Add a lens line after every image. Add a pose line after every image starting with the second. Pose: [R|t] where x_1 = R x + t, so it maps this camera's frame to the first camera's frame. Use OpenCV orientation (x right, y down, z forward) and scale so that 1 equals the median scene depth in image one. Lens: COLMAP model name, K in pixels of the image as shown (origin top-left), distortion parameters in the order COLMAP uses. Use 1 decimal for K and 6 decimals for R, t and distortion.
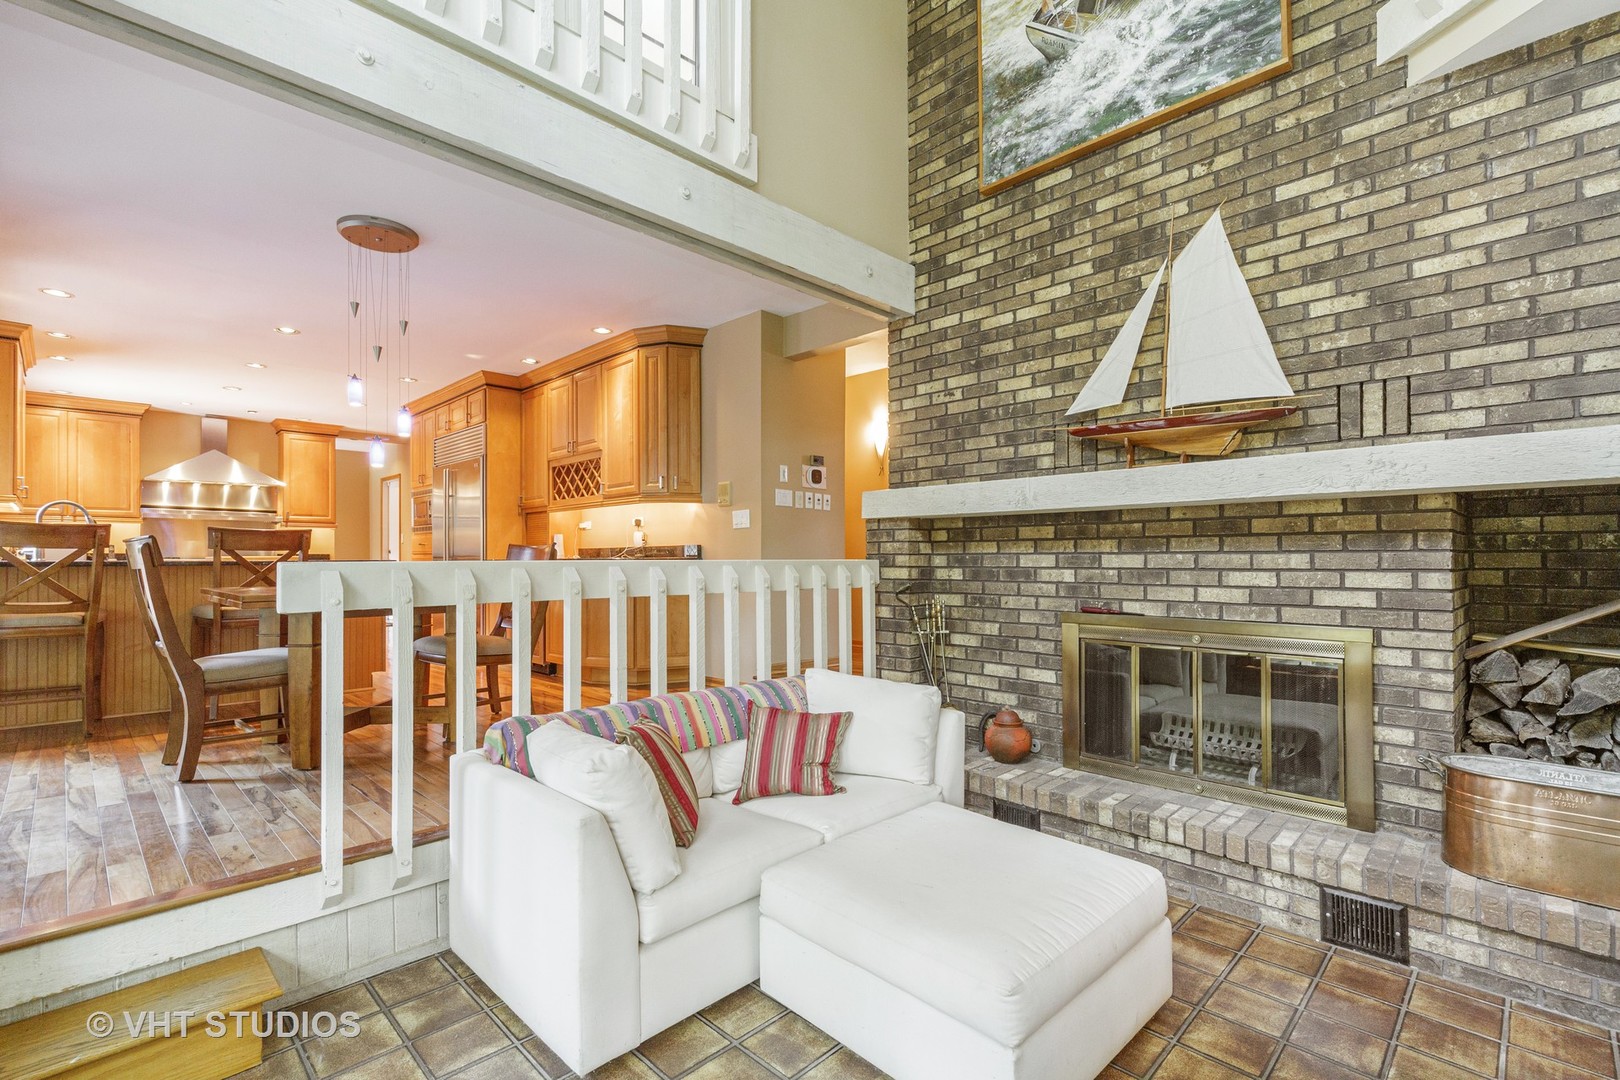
lens RADIAL K [[736.4, 0, 807.2], [0, 736.4, 550.7], [0, 0, 1]] dist [-0.000145, 0.000088]
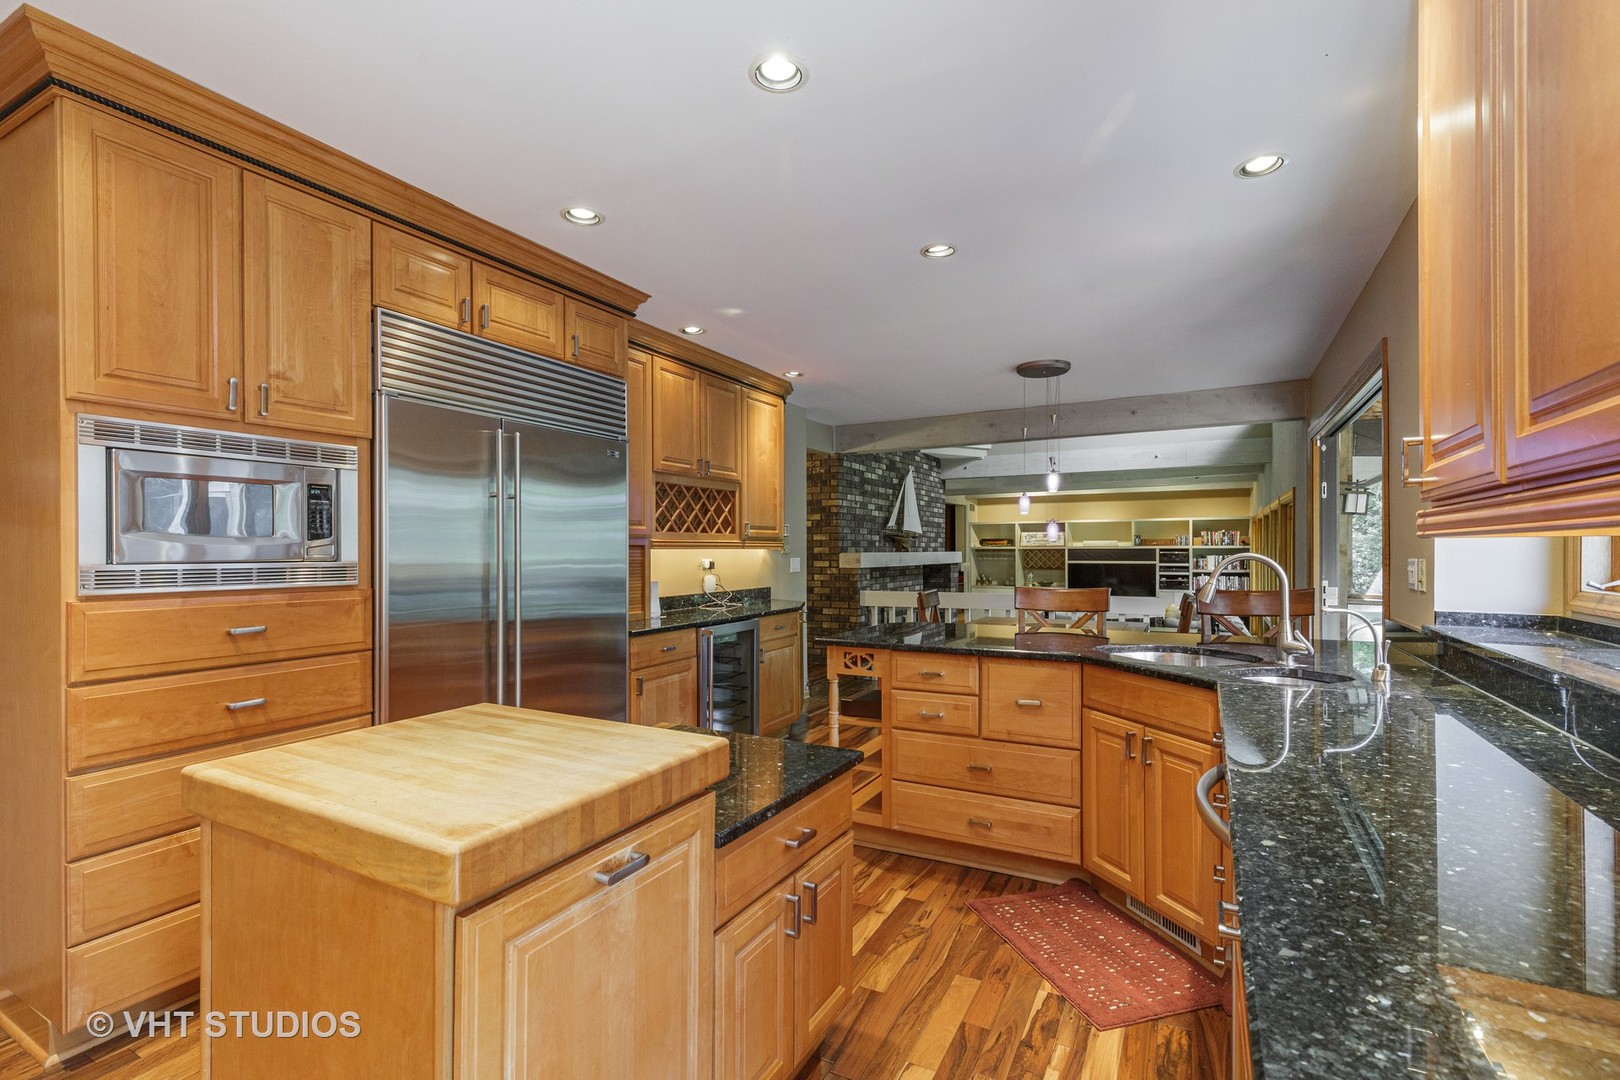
lens RADIAL K [[736.4, 0, 811.0], [0, 736.4, 548.5], [0, 0, 1]] dist [-0.000145, 0.000088]
pose [[-0.282619, 0.009371, 0.959187, -1.087193], [-0.002961, 0.999939, -0.010642, -0.047199], [-0.959228, -0.005848, -0.282574, 1.095272]]
